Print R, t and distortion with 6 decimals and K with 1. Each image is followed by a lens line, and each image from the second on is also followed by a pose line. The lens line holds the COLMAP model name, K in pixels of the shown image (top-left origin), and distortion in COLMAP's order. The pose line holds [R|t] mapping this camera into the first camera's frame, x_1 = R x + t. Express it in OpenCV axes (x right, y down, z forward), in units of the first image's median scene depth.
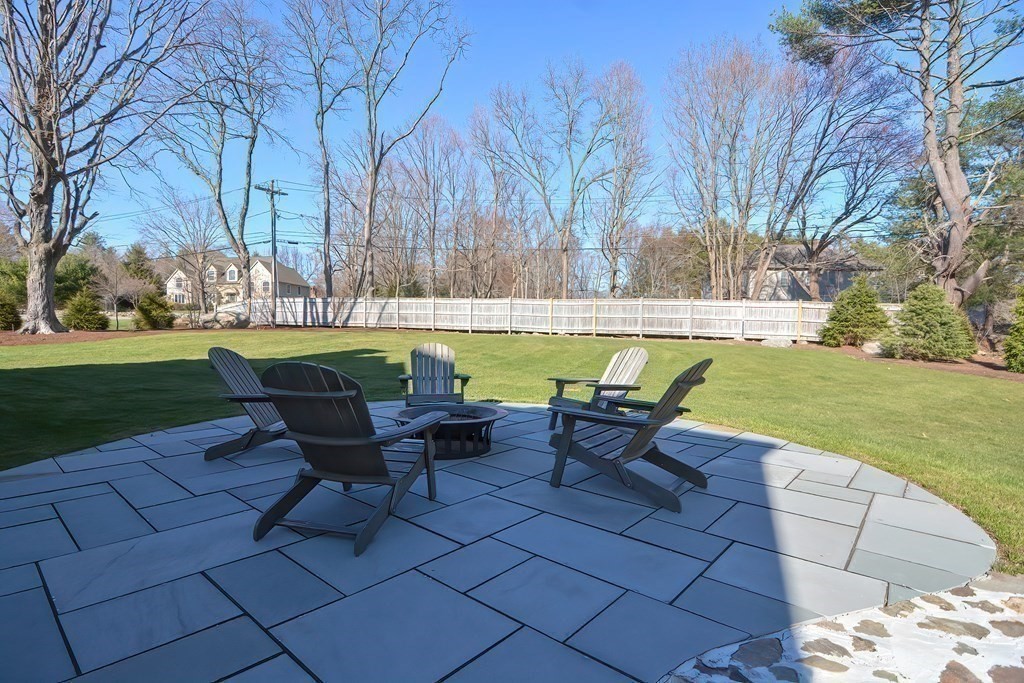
lens RADIAL K [[498.7, 0, 507.7], [0, 498.7, 341.9], [0, 0, 1]] dist [-0.022802, -0.001904]
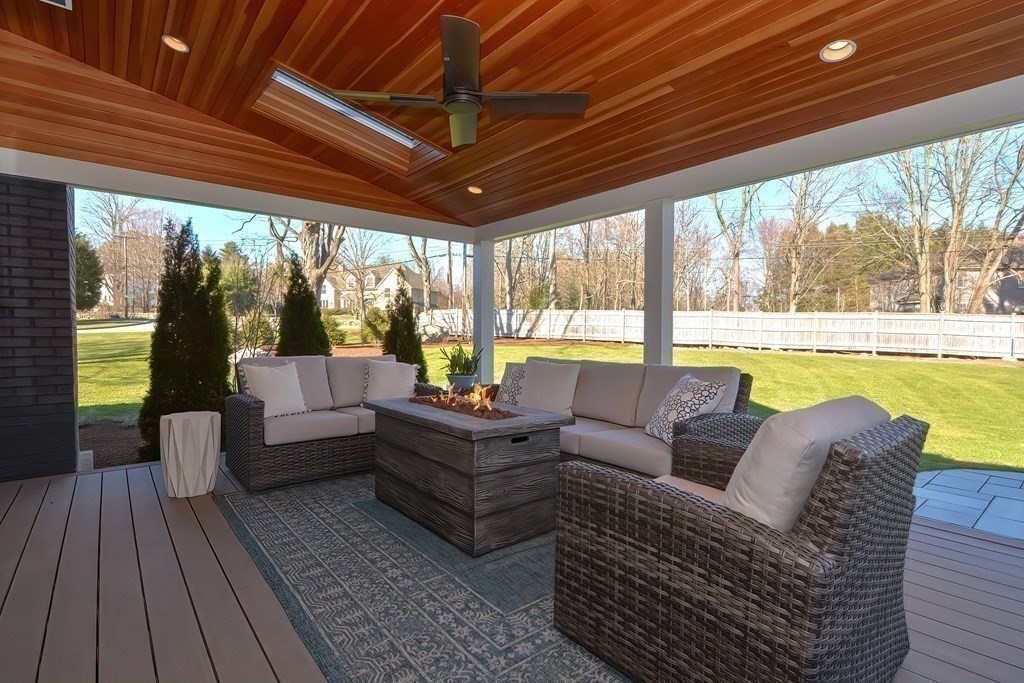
lens RADIAL K [[490.0, 0, 505.1], [0, 490.0, 341.7], [0, 0, 1]] dist [0.000580, -0.001015]
pose [[0.985394, 0.006394, -0.170168, -0.242438], [-0.005555, 0.999970, 0.005408, -0.032933], [0.170198, -0.004384, 0.985400, -0.006261]]
